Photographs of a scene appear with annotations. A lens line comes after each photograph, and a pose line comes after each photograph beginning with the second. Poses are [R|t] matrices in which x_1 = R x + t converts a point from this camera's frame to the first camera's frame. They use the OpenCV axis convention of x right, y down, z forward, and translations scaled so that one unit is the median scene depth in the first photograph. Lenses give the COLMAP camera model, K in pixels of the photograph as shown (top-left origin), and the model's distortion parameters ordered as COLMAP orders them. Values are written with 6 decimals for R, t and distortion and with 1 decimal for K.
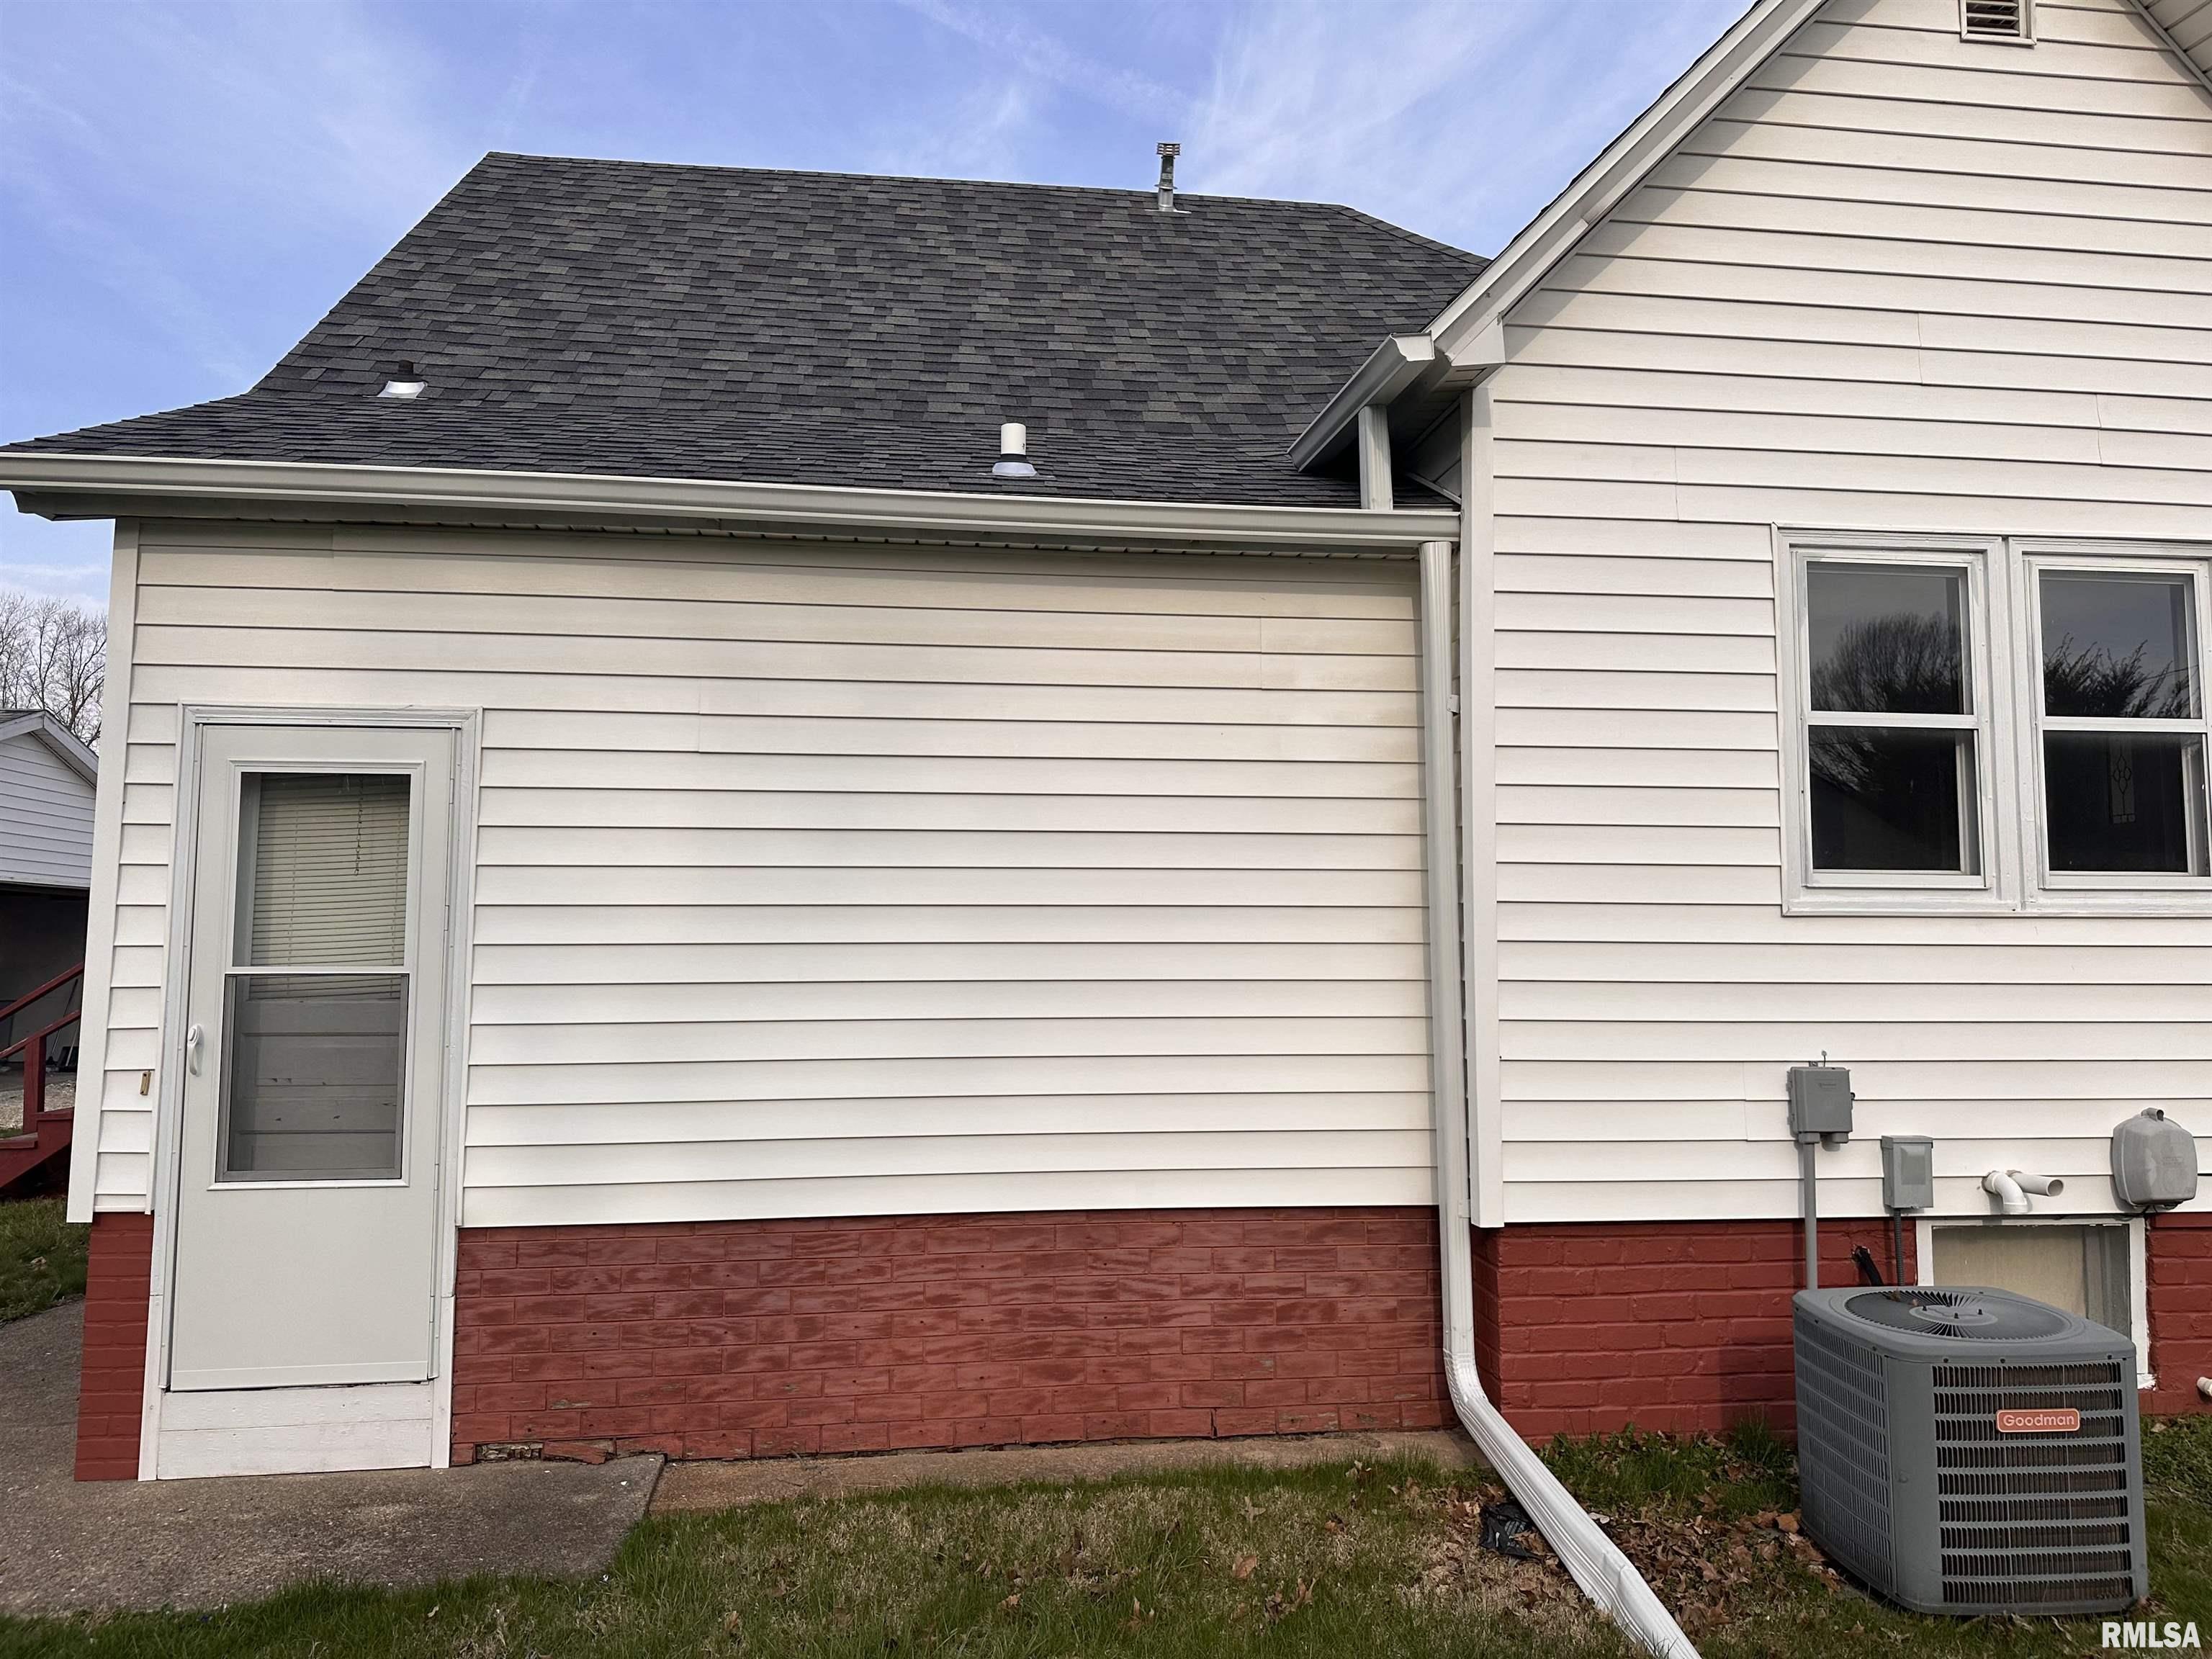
lens RADIAL K [[1520.1, 0, 1152.8], [0, 1520.1, 824.4], [0, 0, 1]] dist [0.182575, -0.214059]
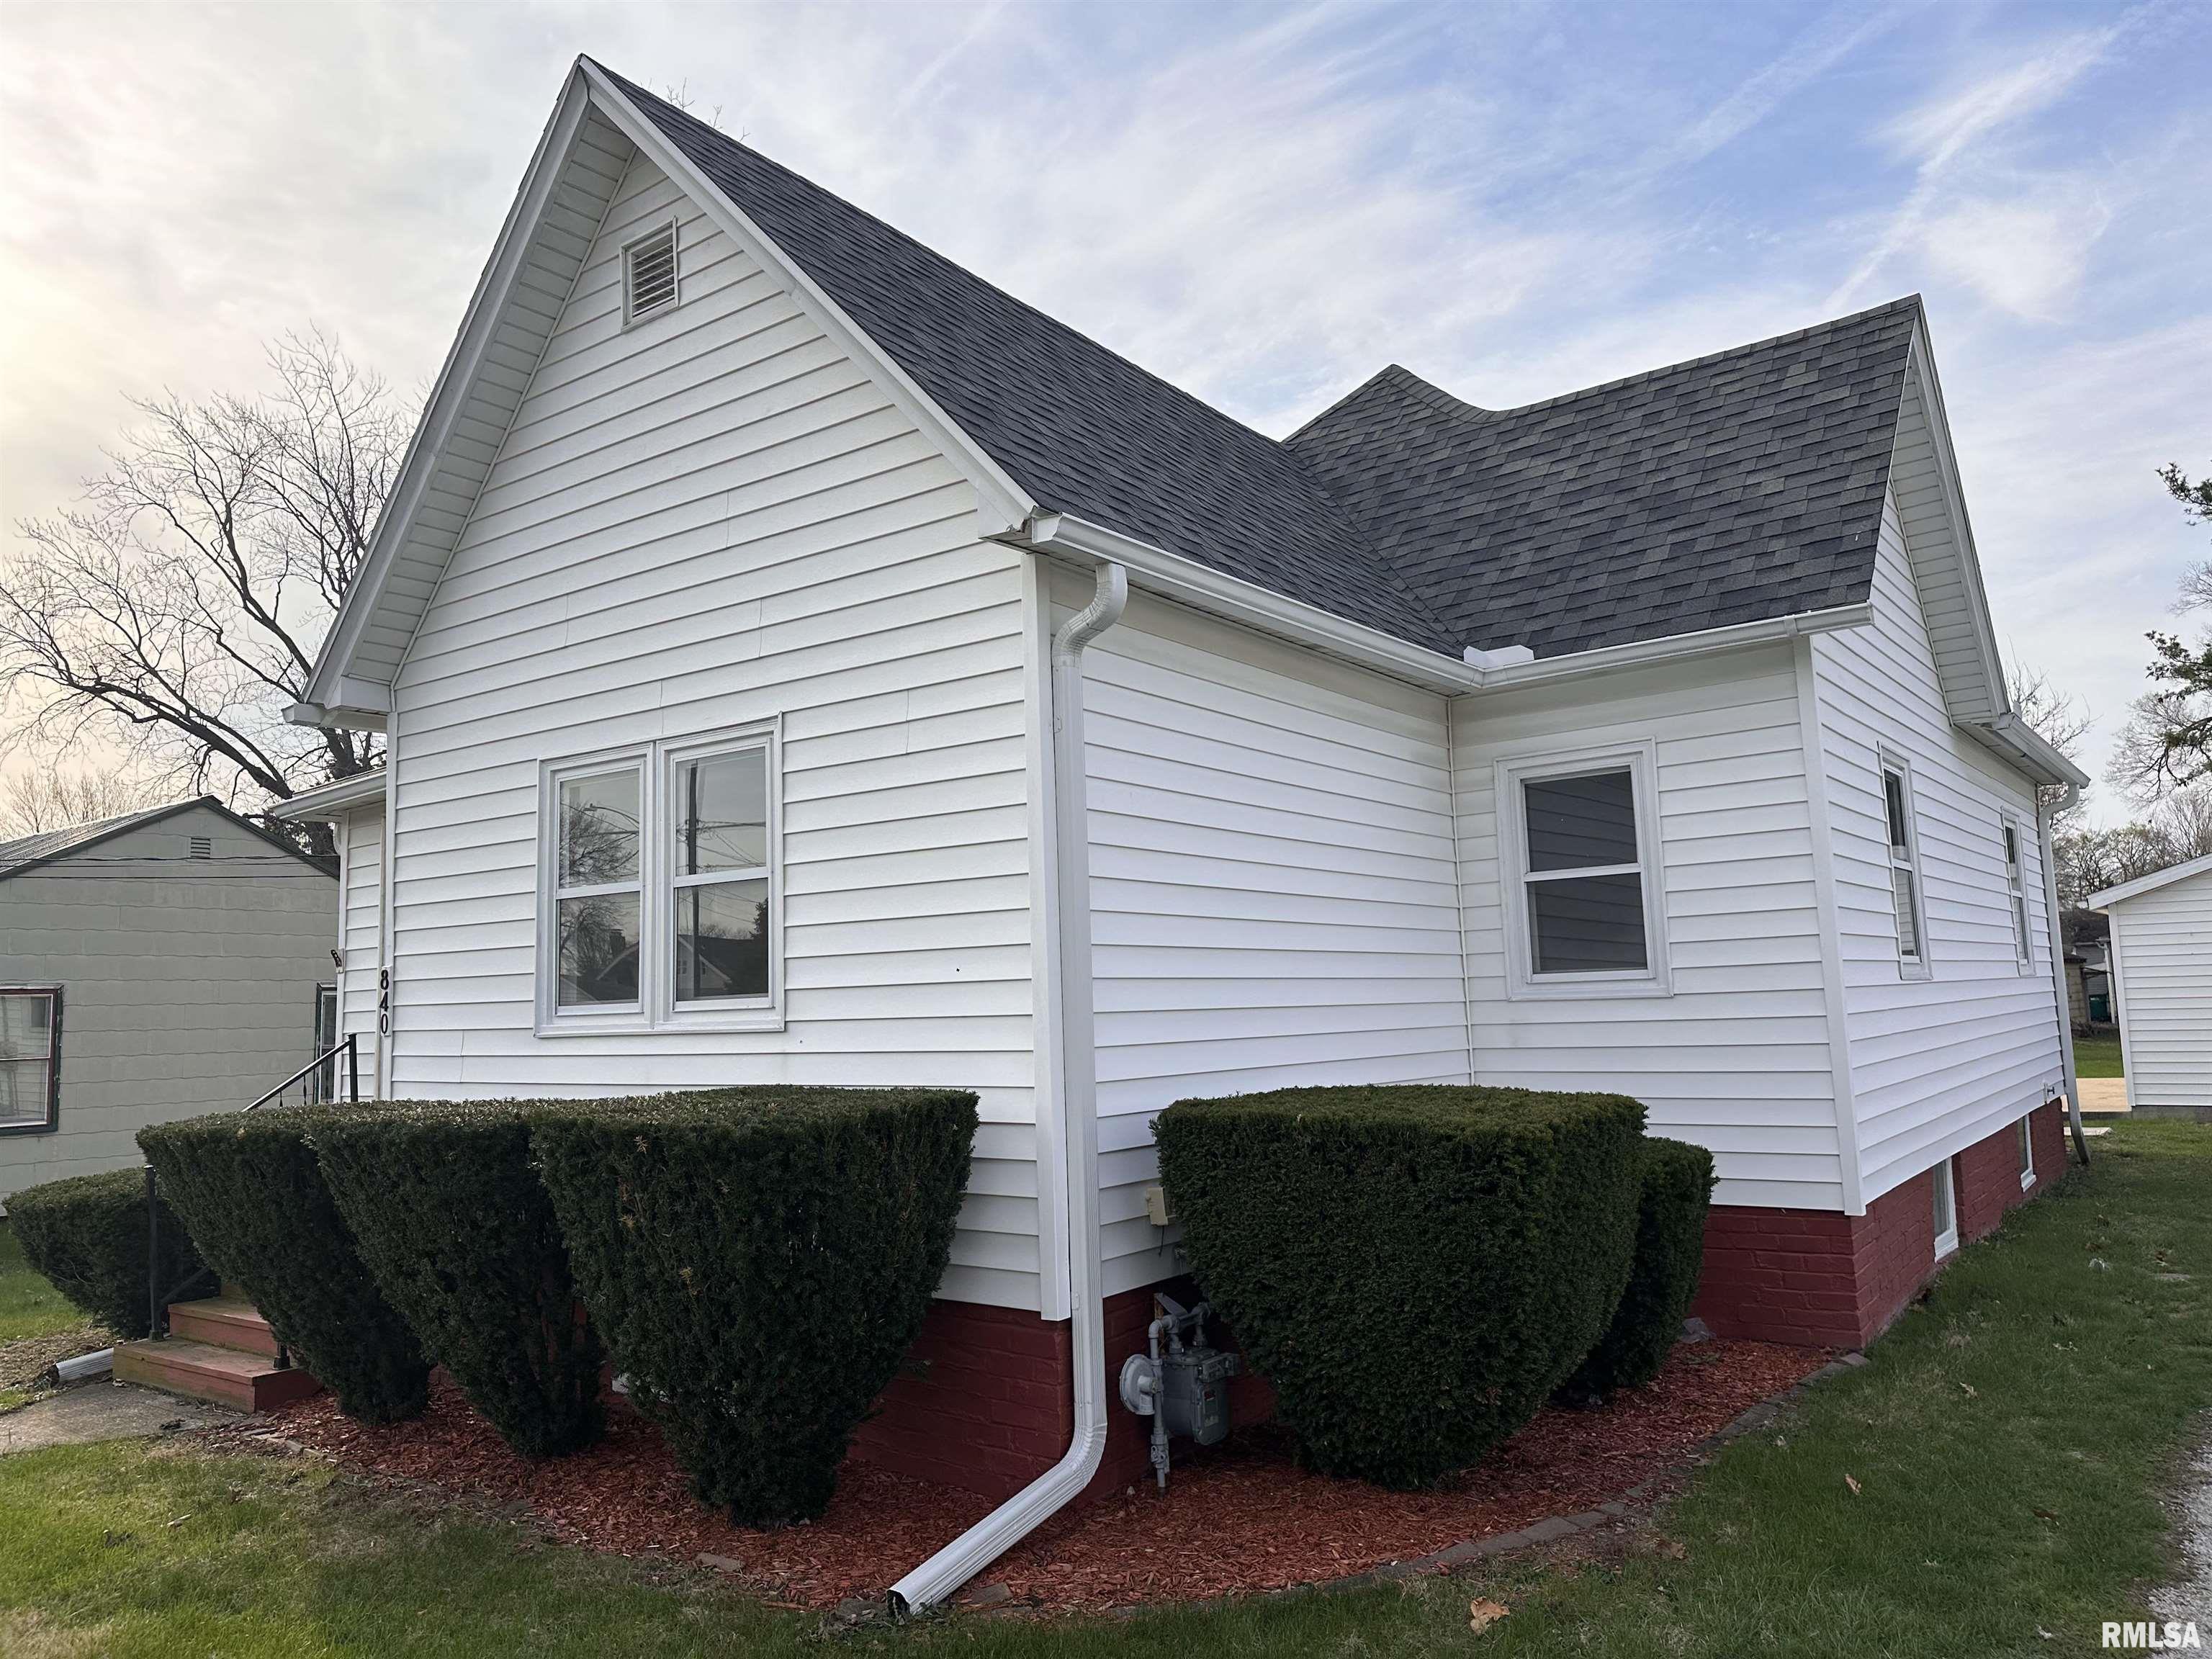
lens RADIAL K [[1520.1, 0, 1152.8], [0, 1520.1, 824.4], [0, 0, 1]] dist [0.182575, -0.214059]
pose [[0.722551, -0.106368, -0.683086, 1.730671], [0.079919, 0.994320, -0.070297, 0.010258], [0.686683, -0.003799, 0.726947, 0.351162]]
